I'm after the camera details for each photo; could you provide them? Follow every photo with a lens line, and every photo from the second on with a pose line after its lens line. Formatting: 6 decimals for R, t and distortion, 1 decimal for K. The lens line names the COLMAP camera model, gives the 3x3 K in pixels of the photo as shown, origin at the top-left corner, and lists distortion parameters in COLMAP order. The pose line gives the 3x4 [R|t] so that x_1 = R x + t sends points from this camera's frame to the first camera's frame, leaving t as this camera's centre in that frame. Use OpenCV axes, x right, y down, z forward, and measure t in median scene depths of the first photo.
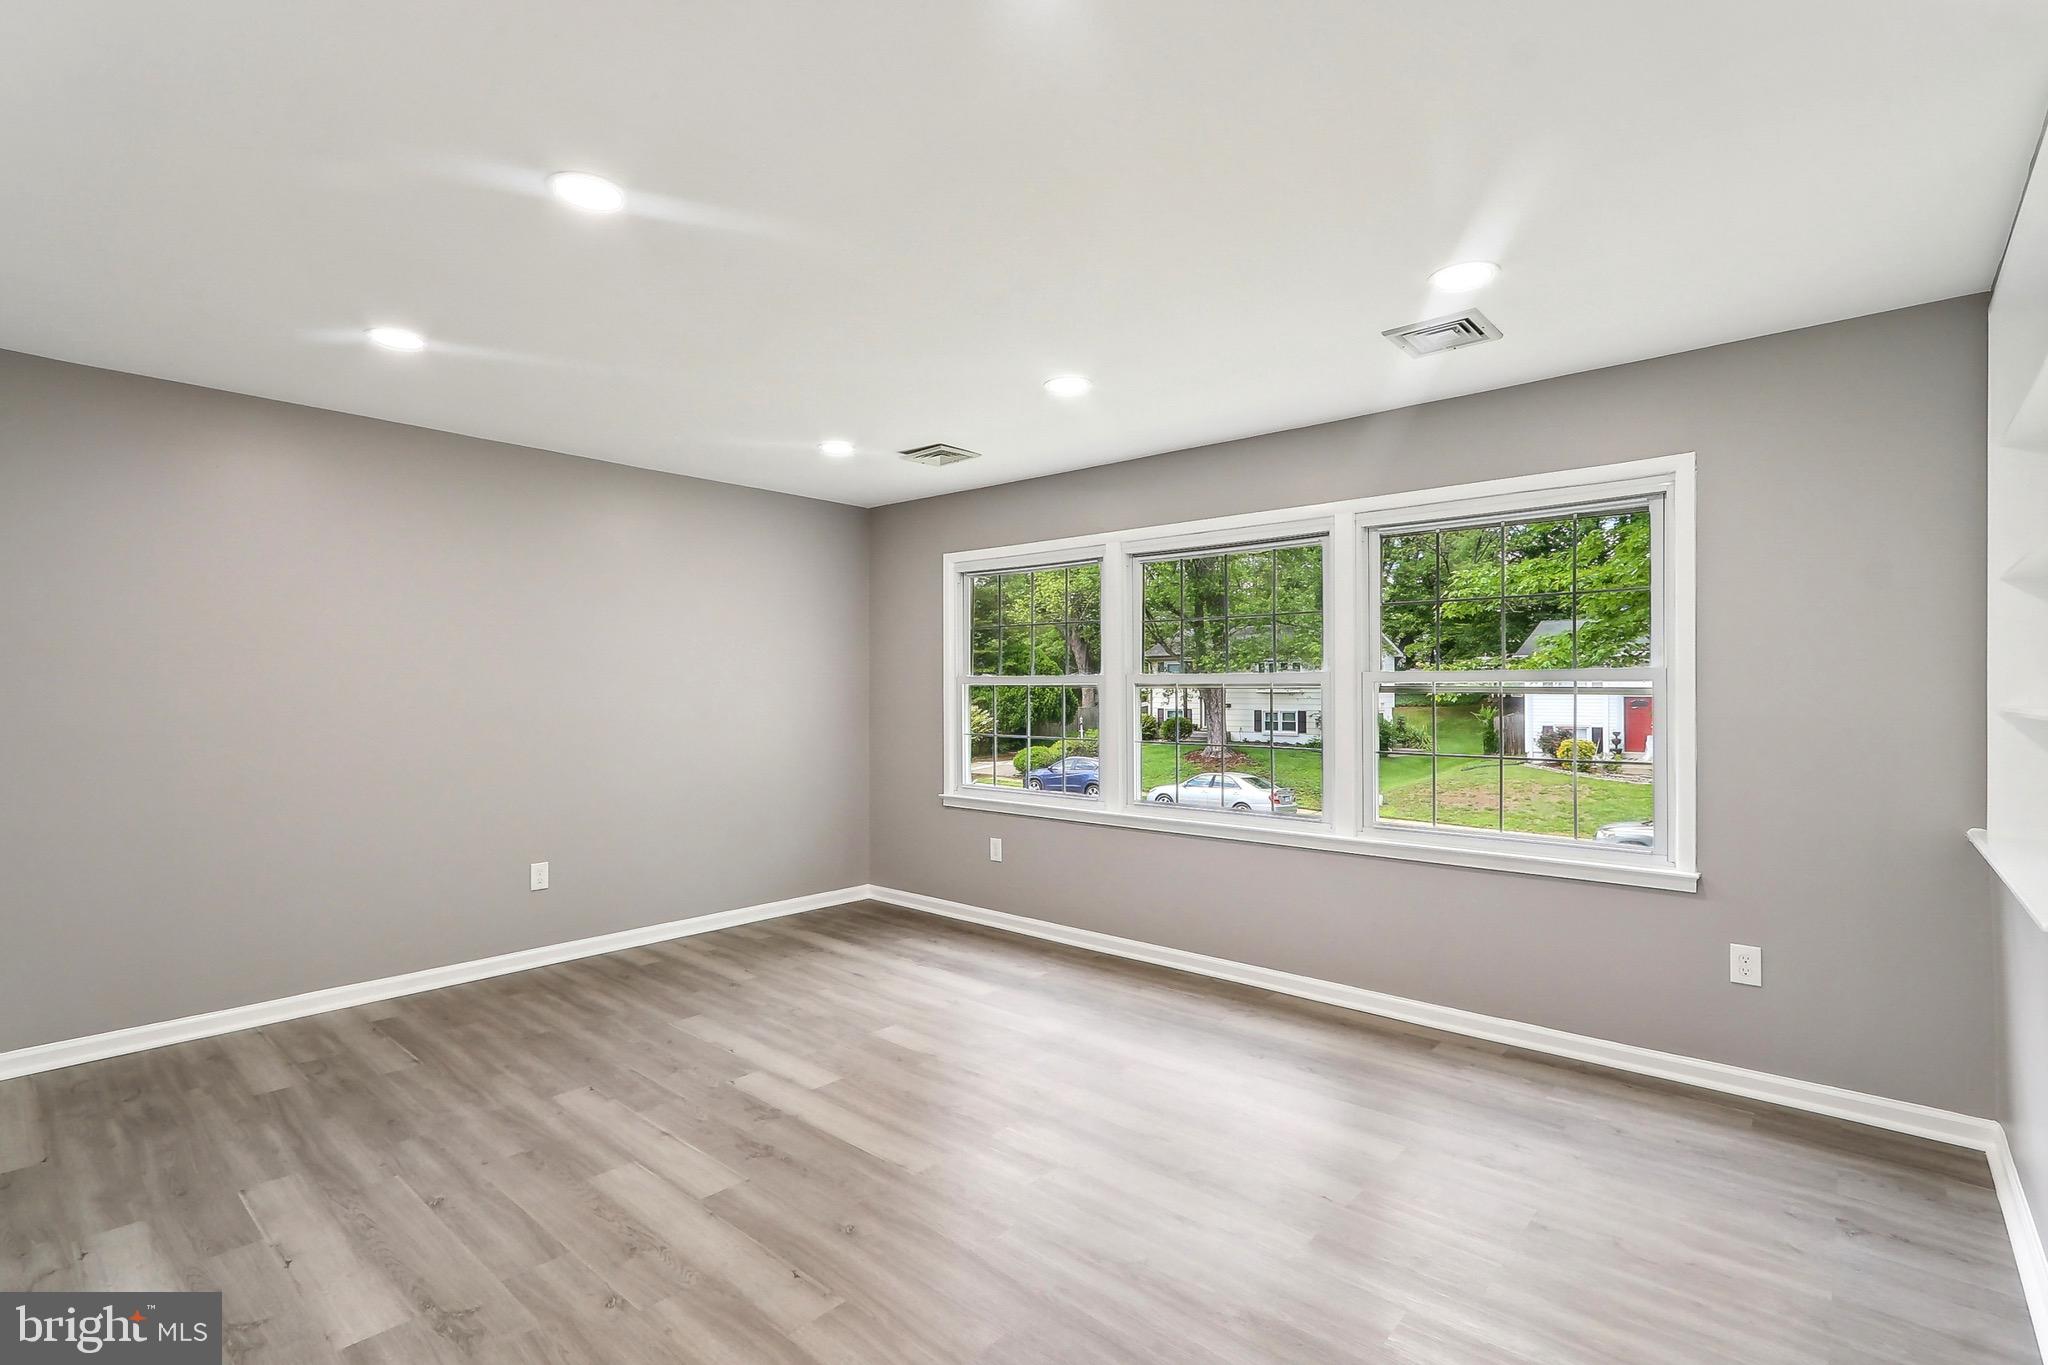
lens RADIAL K [[958.8, 0, 1019.1], [0, 958.8, 675.4], [0, 0, 1]] dist [0.004032, -0.001710]
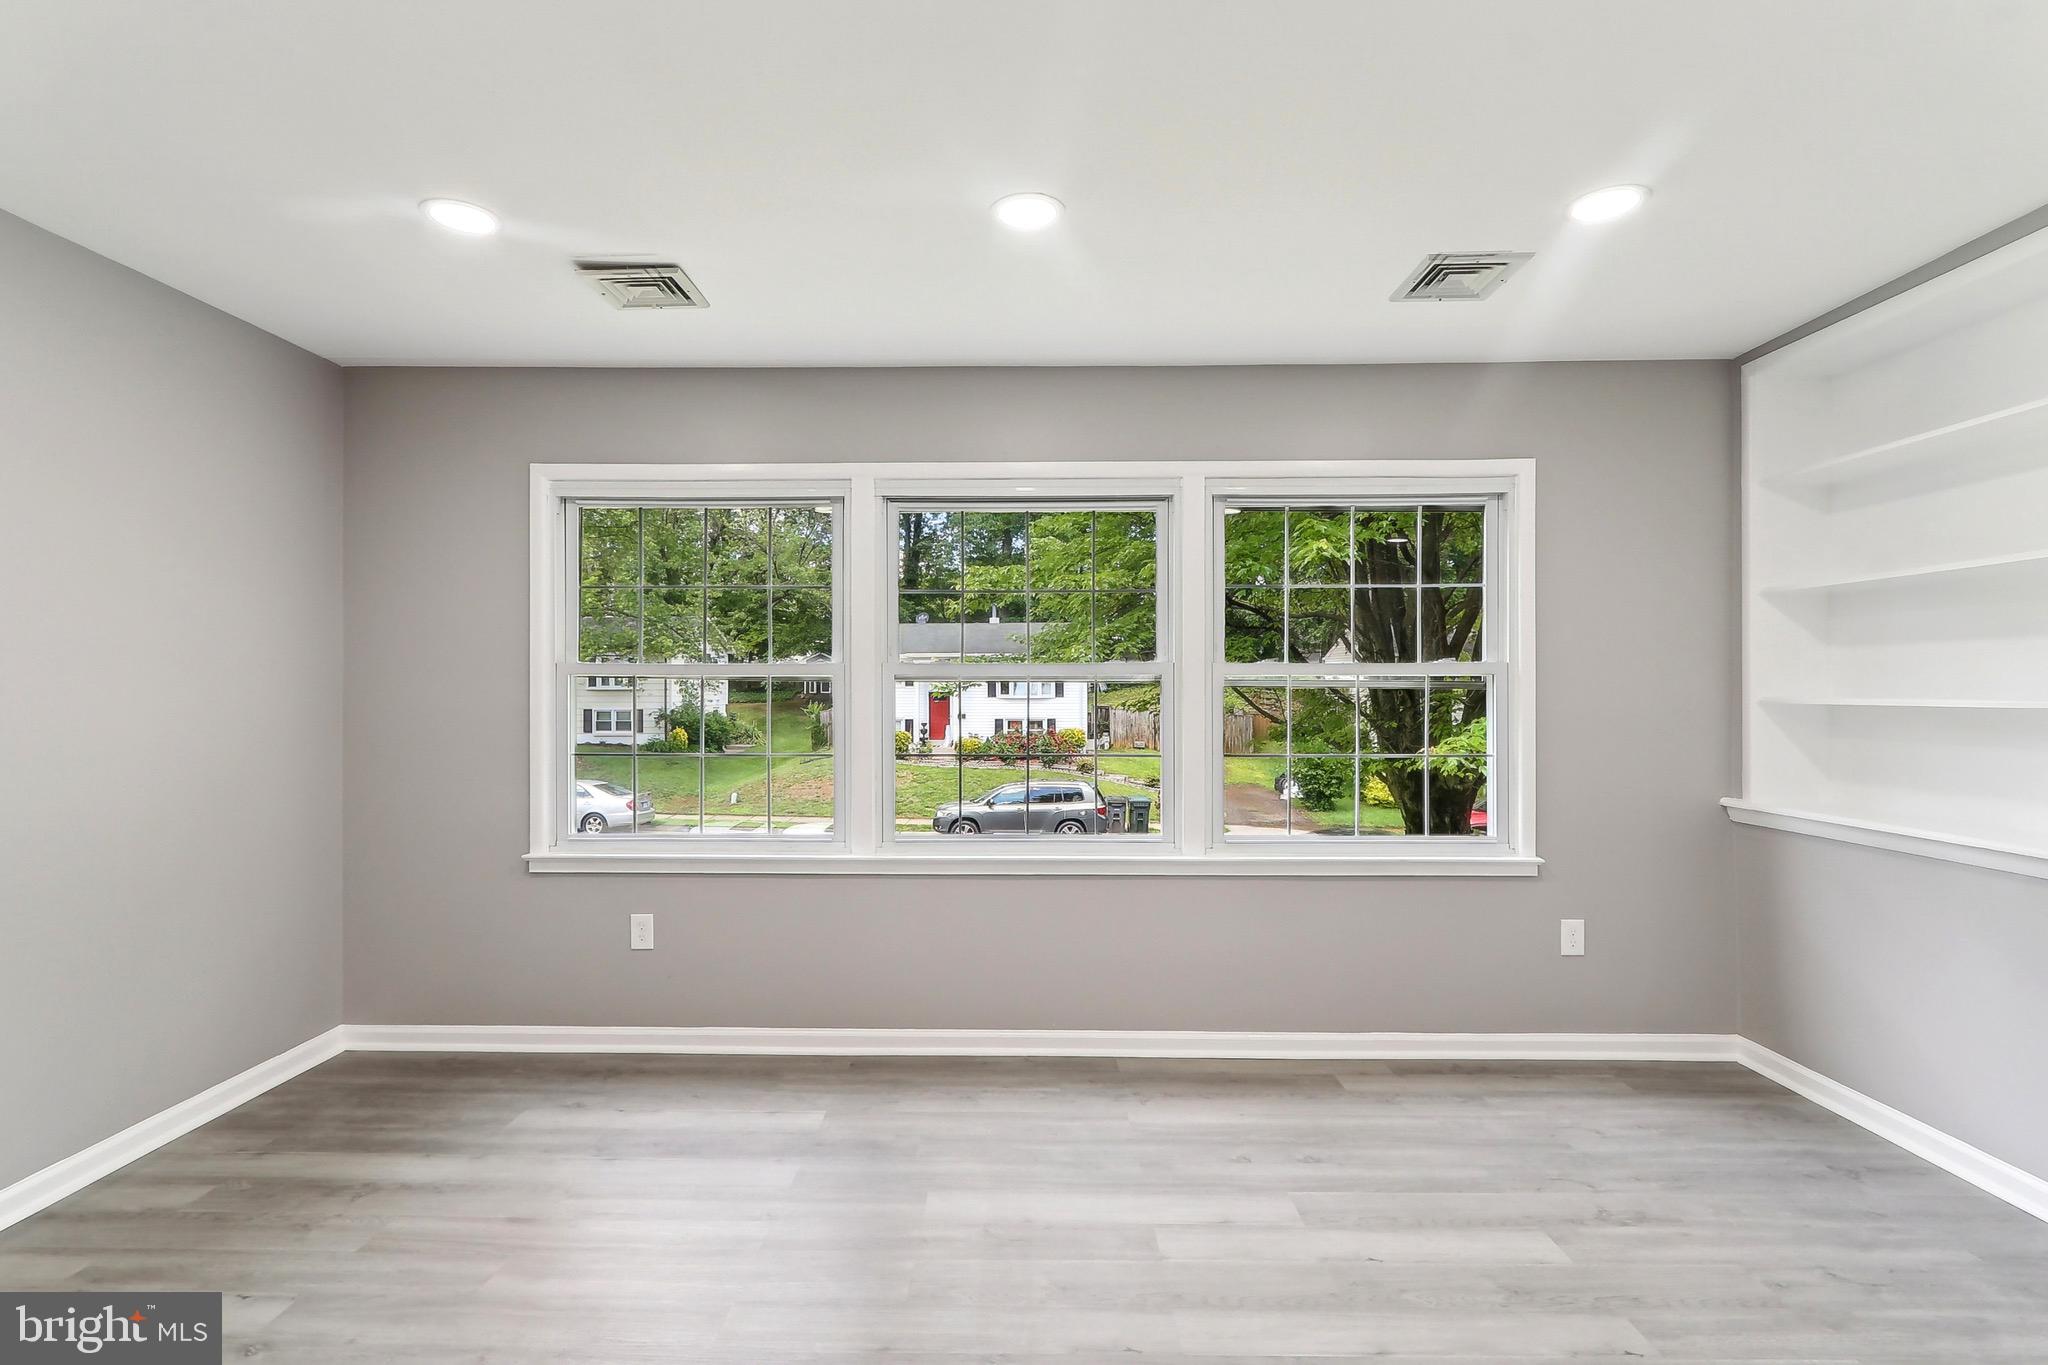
lens RADIAL K [[958.8, 0, 1019.1], [0, 958.8, 675.4], [0, 0, 1]] dist [0.004032, -0.001710]
pose [[0.761141, 0.007087, 0.648548, -0.298922], [-0.009168, 0.999958, -0.000168, 0.008099], [-0.648522, -0.005818, 0.761174, 0.409951]]
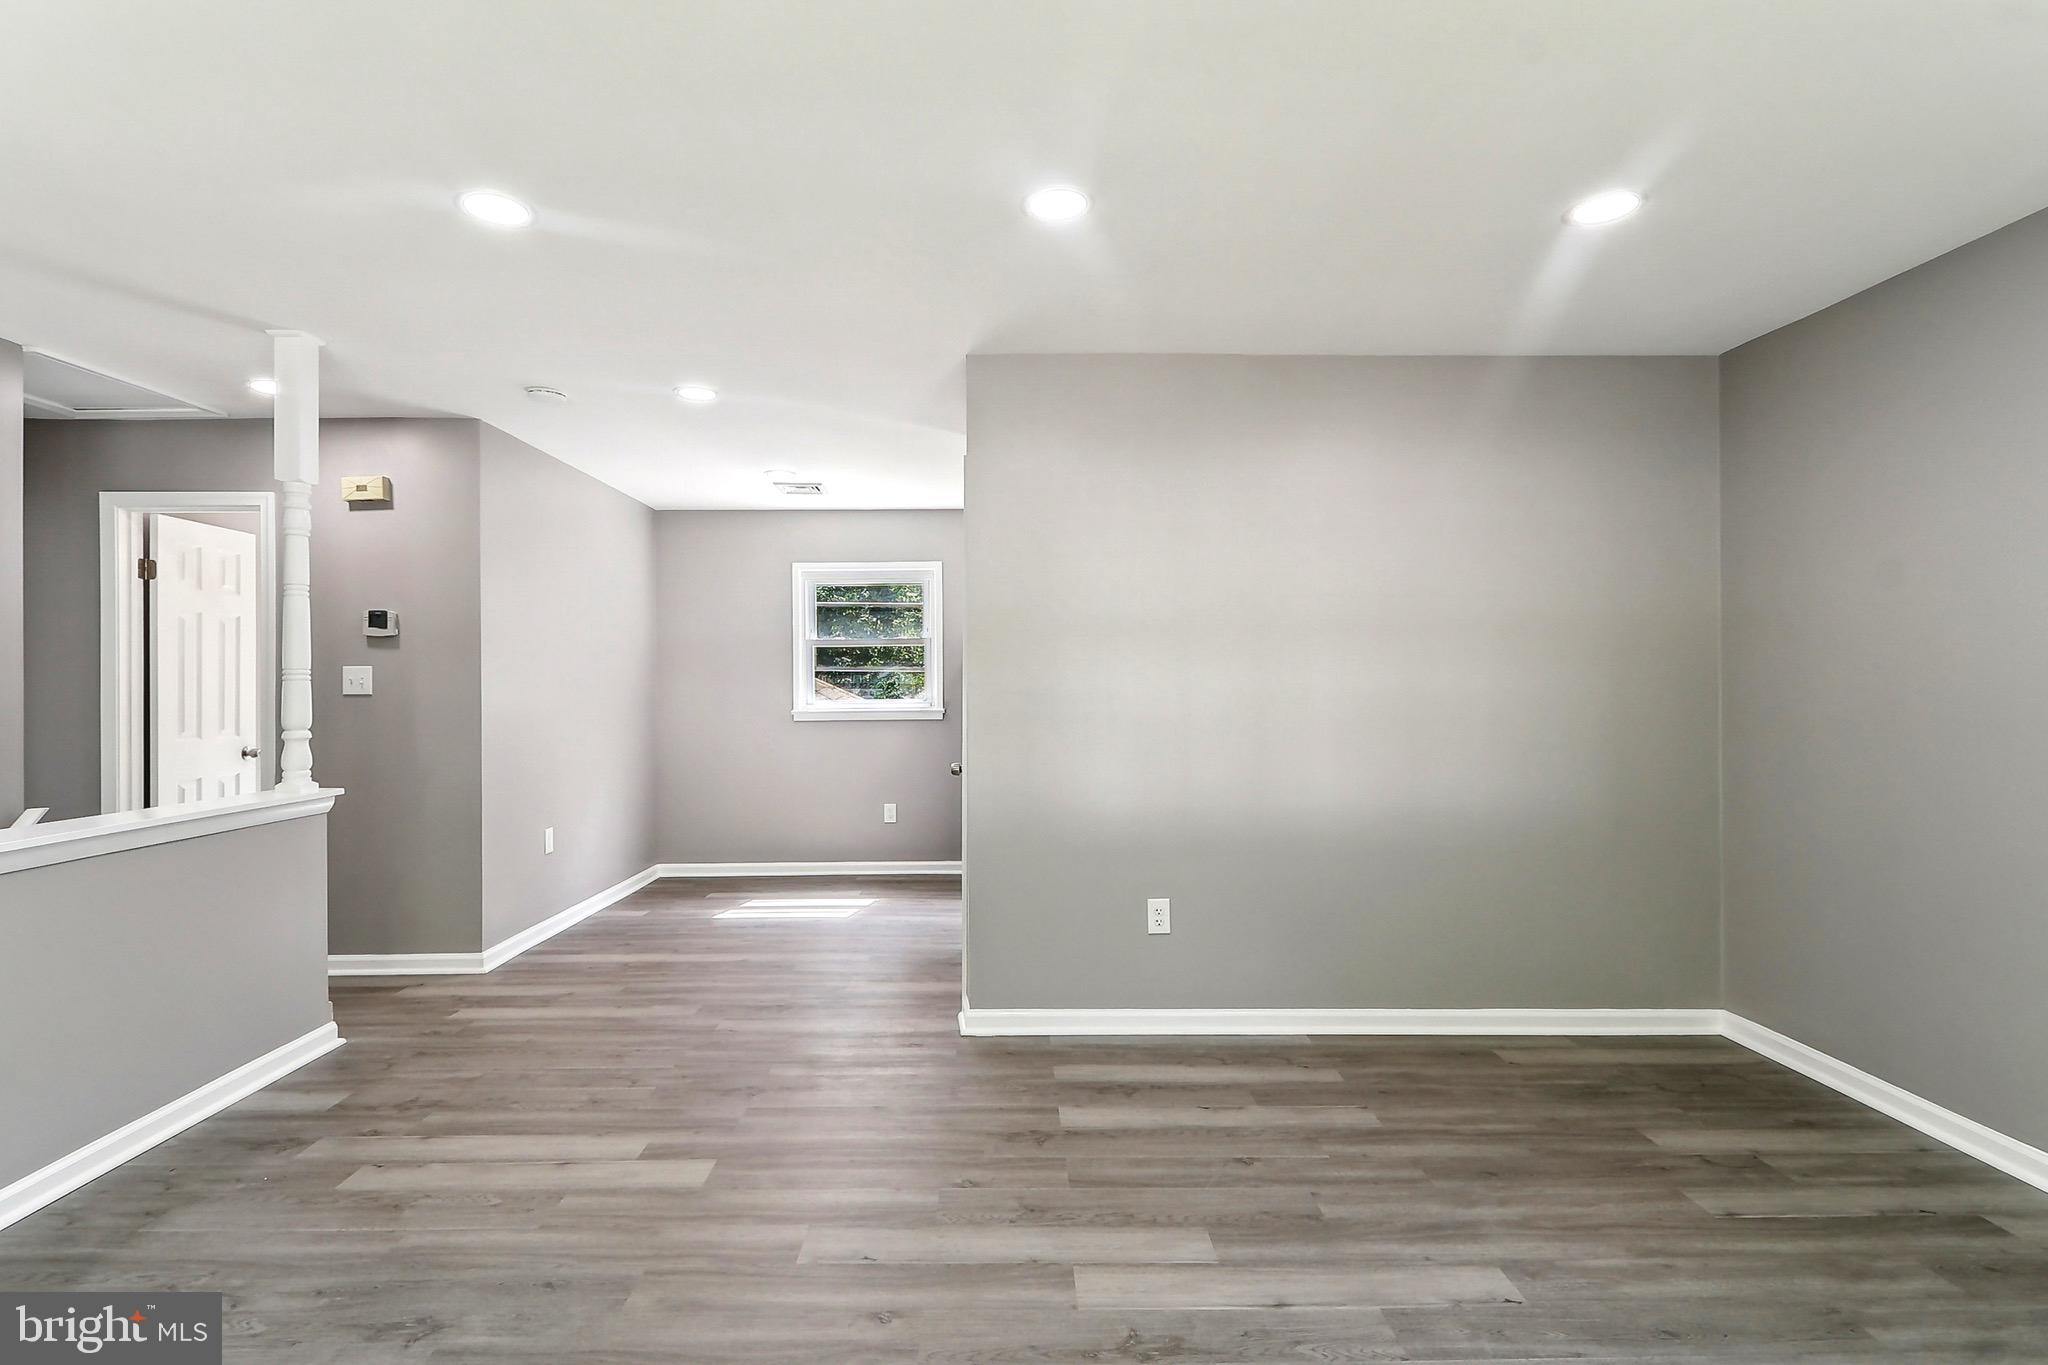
lens RADIAL K [[959.5, 0, 1020.2], [0, 959.5, 683.2], [0, 0, 1]] dist [0.000600, -0.001474]
pose [[-0.743539, 0.001984, -0.668689, 0.149789], [0.014728, 0.999802, -0.013411, 0.019926], [0.668530, -0.019820, -0.743421, 0.882198]]
